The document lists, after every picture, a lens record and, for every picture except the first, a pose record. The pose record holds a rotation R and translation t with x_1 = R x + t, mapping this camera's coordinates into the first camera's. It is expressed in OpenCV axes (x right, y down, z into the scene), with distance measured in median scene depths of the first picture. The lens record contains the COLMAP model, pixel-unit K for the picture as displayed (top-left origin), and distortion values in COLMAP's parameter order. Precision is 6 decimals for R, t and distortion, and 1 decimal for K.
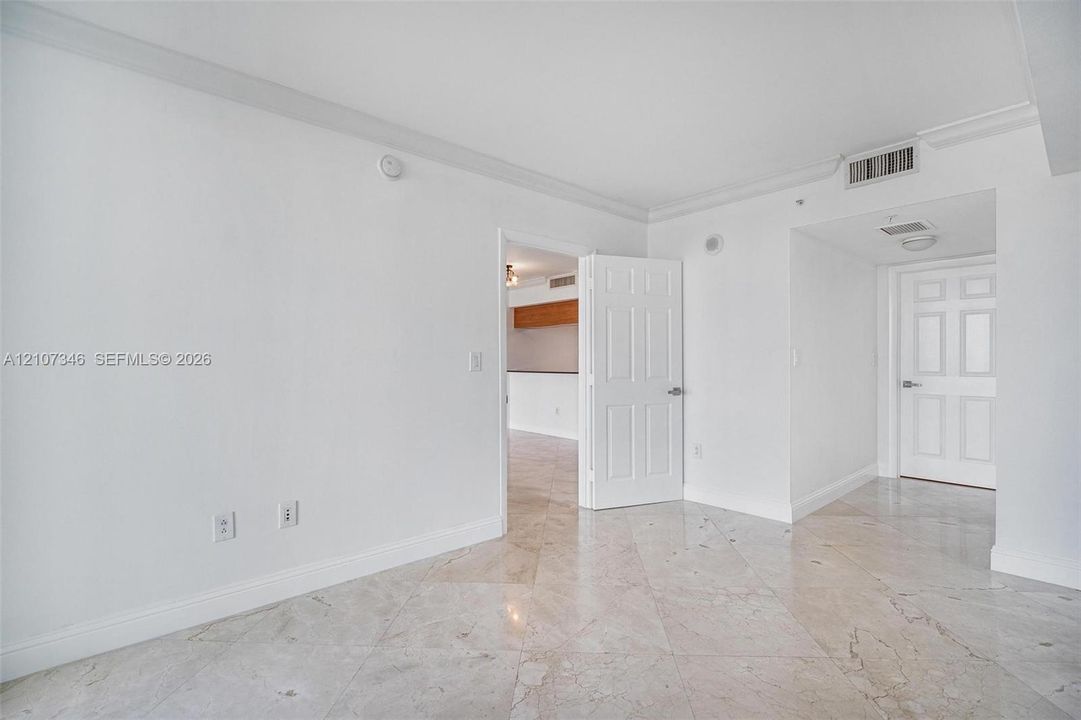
lens RADIAL K [[497.1, 0, 540.5], [0, 497.1, 360.0], [0, 0, 1]] dist [-0.001085, 0.000045]
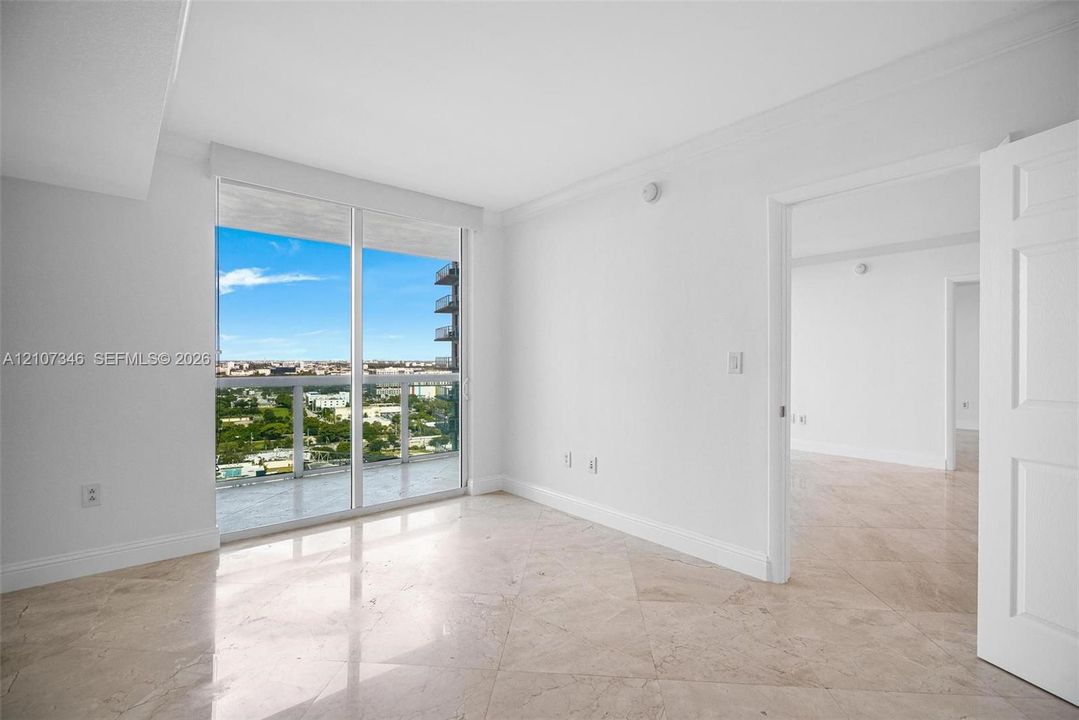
lens RADIAL K [[496.2, 0, 539.5], [0, 496.2, 360.0], [0, 0, 1]] dist [-0.001085, 0.000045]
pose [[-0.027563, 0.003682, -0.999613, 0.678493], [0.003092, 0.999989, 0.003598, -0.004527], [0.999615, -0.002992, -0.027574, 0.616937]]
